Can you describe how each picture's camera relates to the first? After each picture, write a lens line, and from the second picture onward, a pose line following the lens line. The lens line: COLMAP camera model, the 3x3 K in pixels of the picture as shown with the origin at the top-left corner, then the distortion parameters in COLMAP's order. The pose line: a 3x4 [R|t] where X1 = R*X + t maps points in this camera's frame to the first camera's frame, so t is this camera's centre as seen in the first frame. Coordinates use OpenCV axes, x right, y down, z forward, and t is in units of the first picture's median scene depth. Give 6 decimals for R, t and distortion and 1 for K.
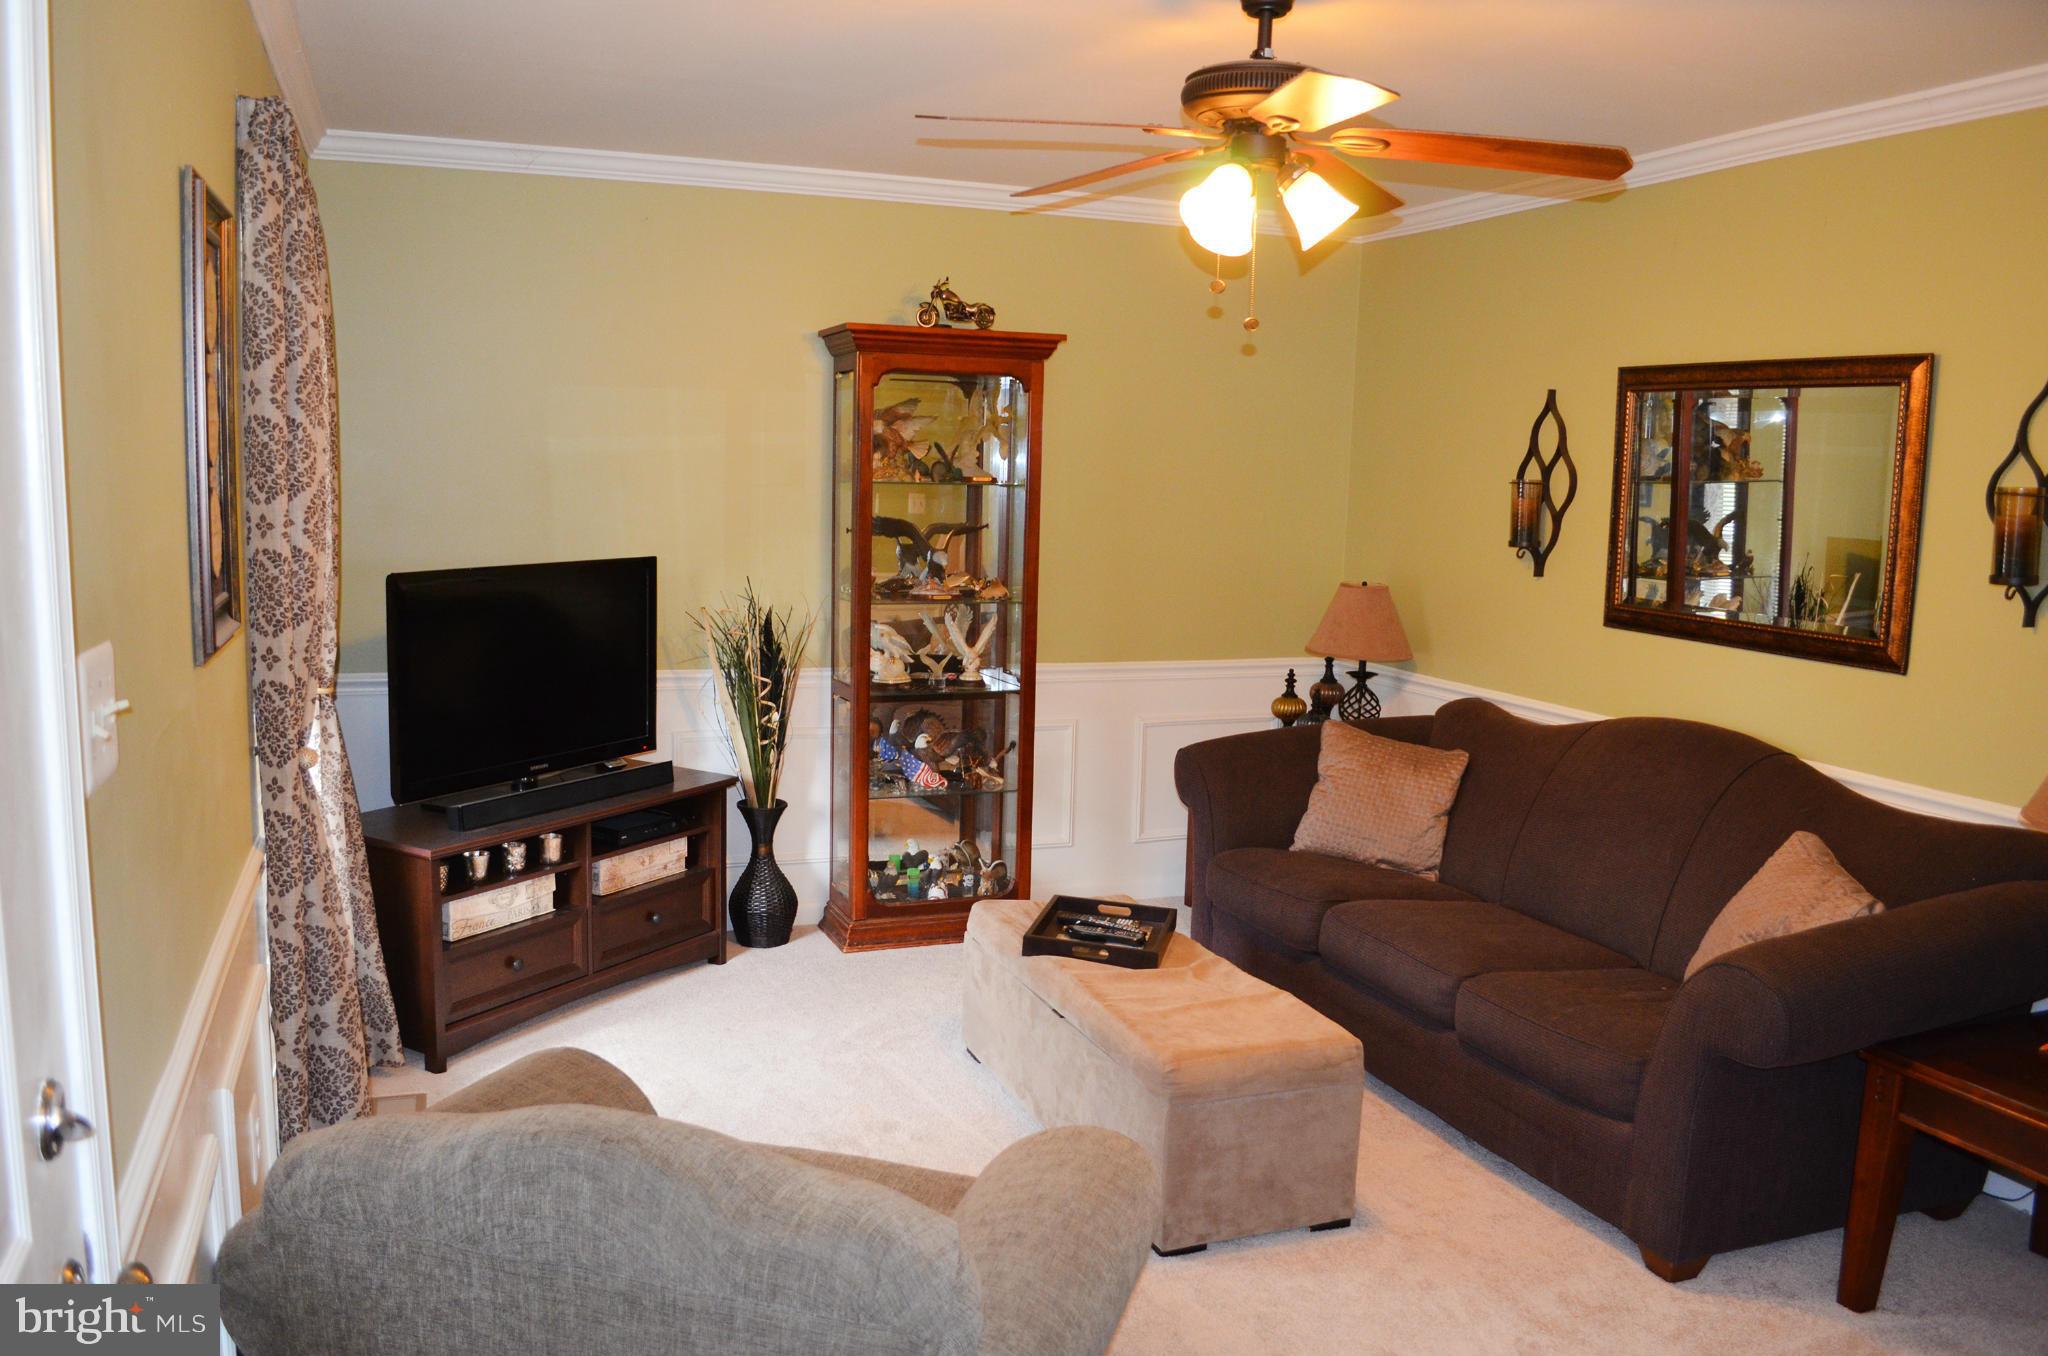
lens RADIAL K [[1586.9, 0, 1009.8], [0, 1586.9, 695.6], [0, 0, 1]] dist [-0.081878, 0.005820]
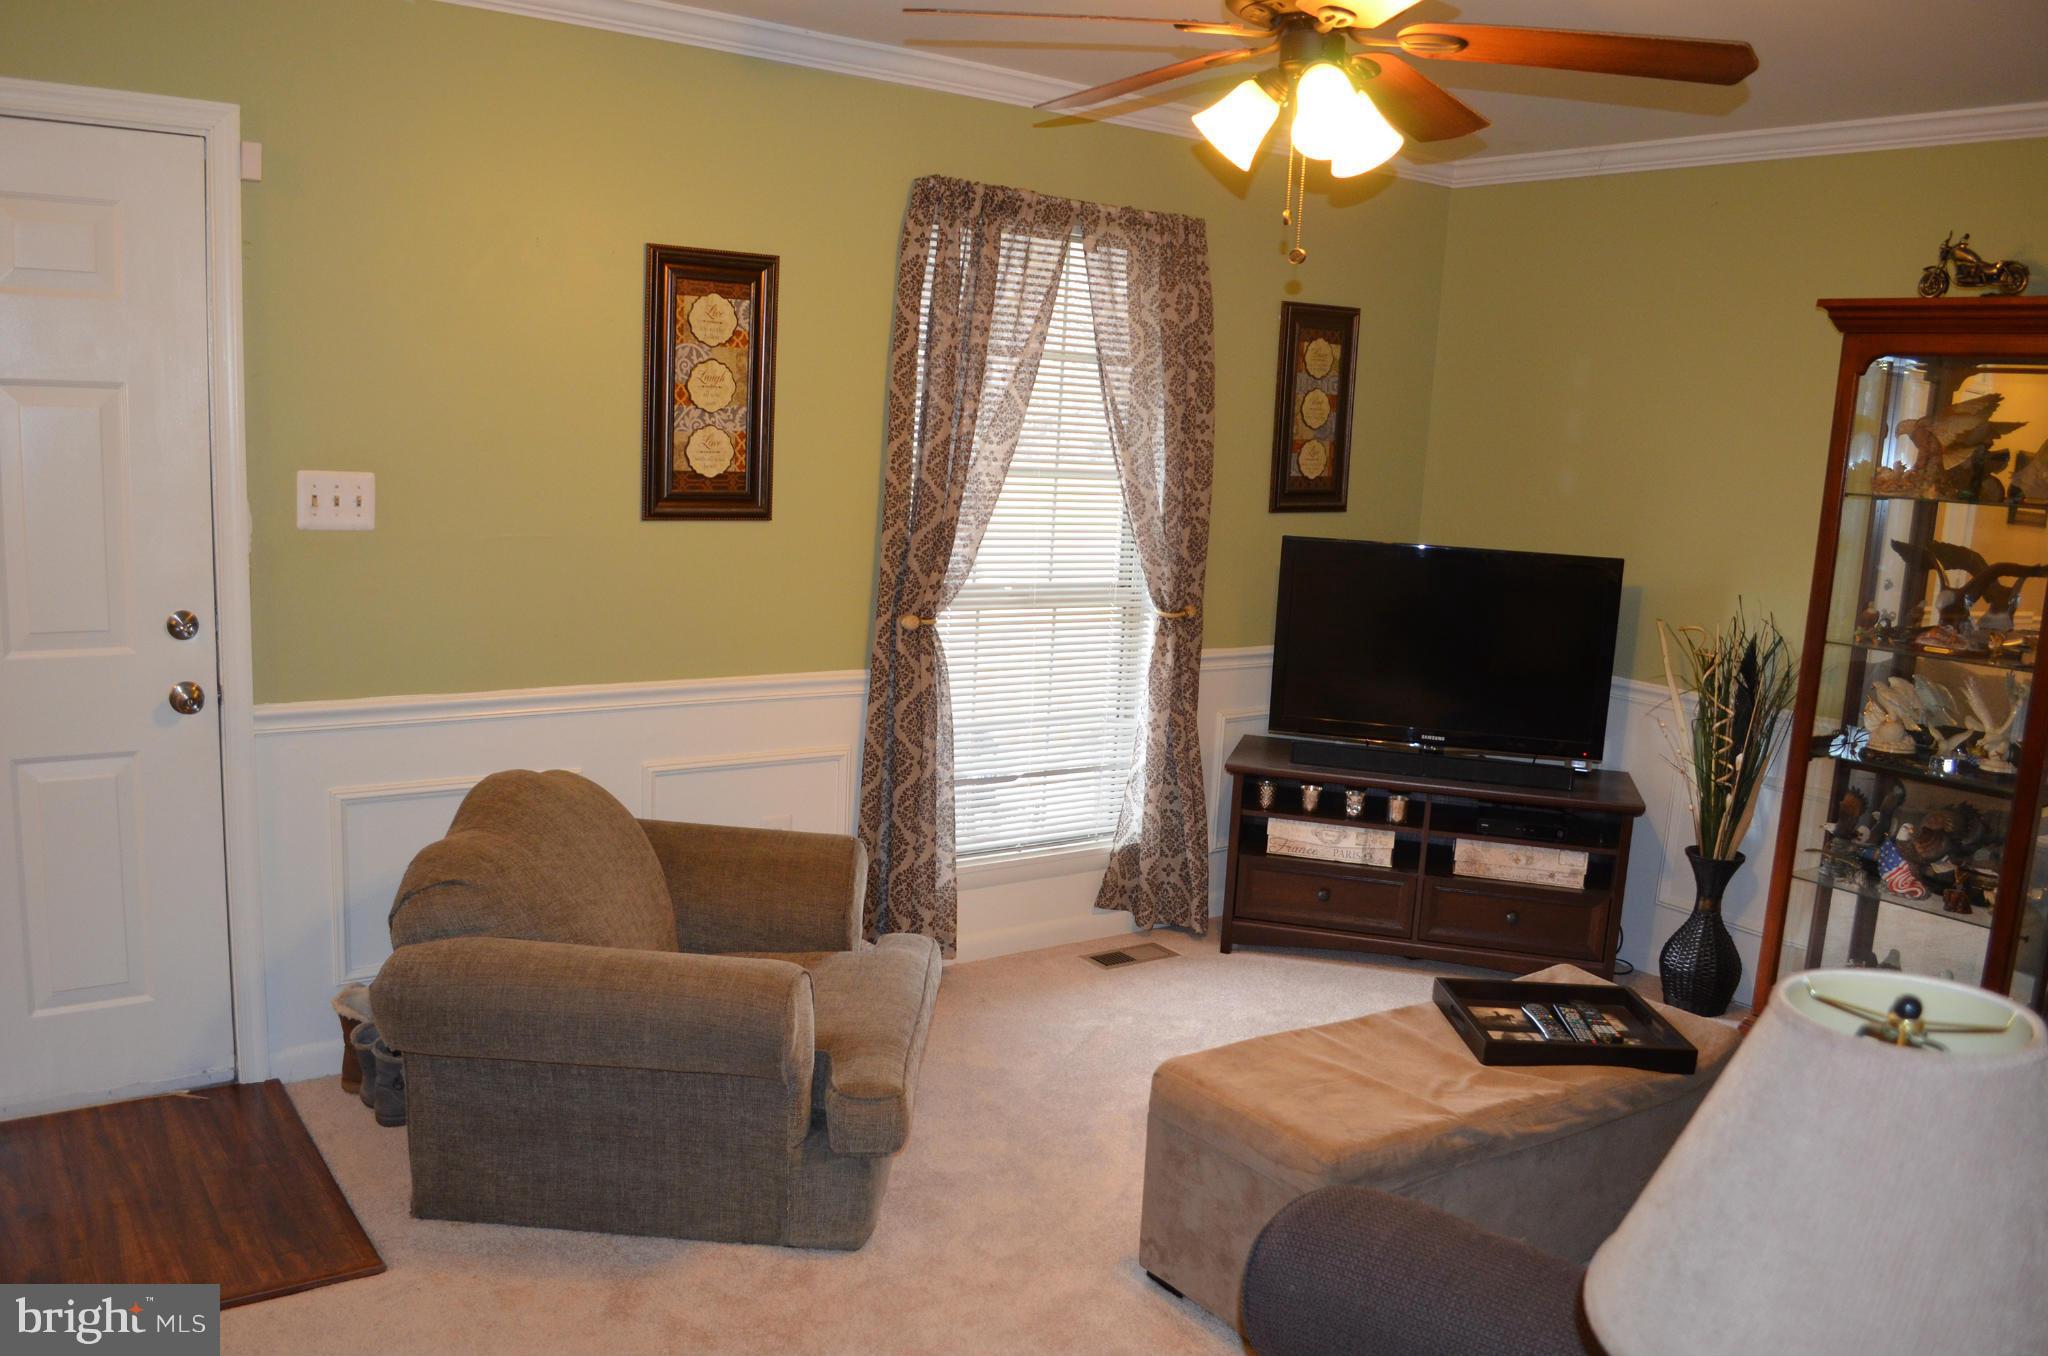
lens RADIAL K [[1586.9, 0, 1009.8], [0, 1586.9, 695.6], [0, 0, 1]] dist [-0.081878, 0.005820]
pose [[0.258037, 0.152277, -0.954059, 0.603915], [-0.181423, 0.977571, 0.106961, -0.042079], [0.948948, 0.145488, 0.279876, 0.402297]]
